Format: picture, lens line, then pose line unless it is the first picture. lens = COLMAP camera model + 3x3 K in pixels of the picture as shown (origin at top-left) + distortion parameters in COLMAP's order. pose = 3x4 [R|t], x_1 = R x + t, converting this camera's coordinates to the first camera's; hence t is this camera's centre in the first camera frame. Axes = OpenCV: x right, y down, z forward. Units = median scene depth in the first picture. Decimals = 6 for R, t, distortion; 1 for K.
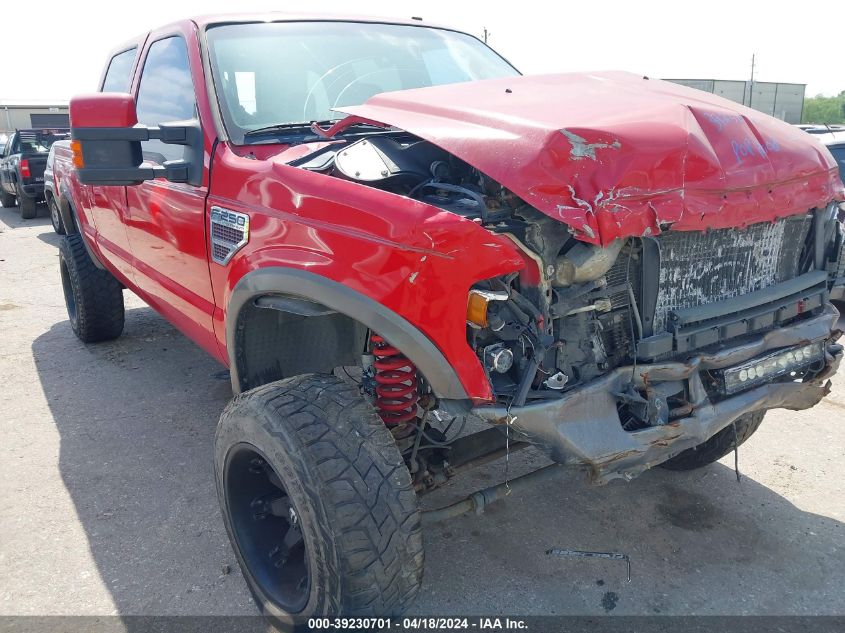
lens RADIAL K [[685.7, 0, 421.3], [0, 685.7, 319.2], [0, 0, 1]] dist [-0.002171, -0.007278]
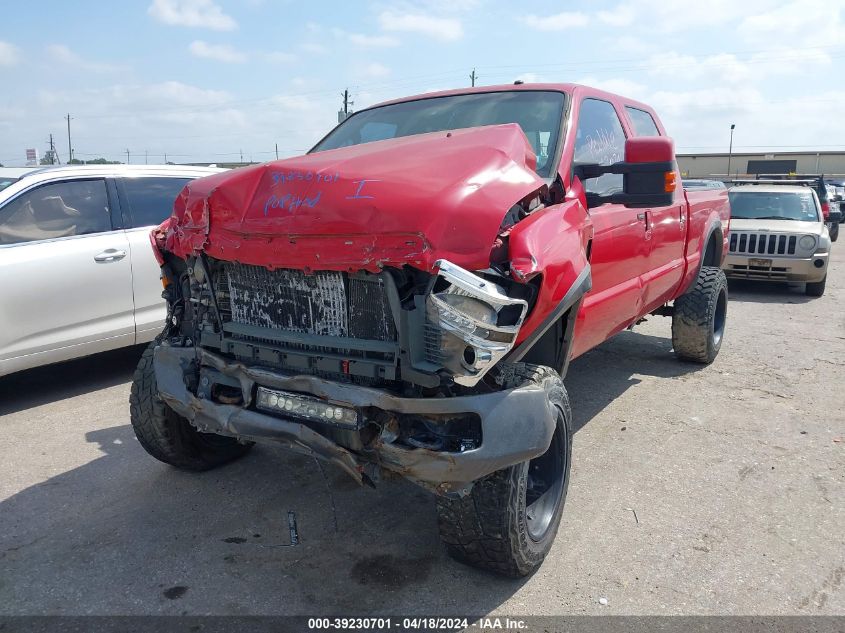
lens RADIAL K [[685.7, 0, 421.3], [0, 685.7, 314.0], [0, 0, 1]] dist [-0.002171, -0.007278]
pose [[0.400874, 0.200836, -0.893848, 1.568492], [-0.261053, 0.960267, 0.098682, -0.232175], [0.878152, 0.193782, 0.437375, 0.701867]]
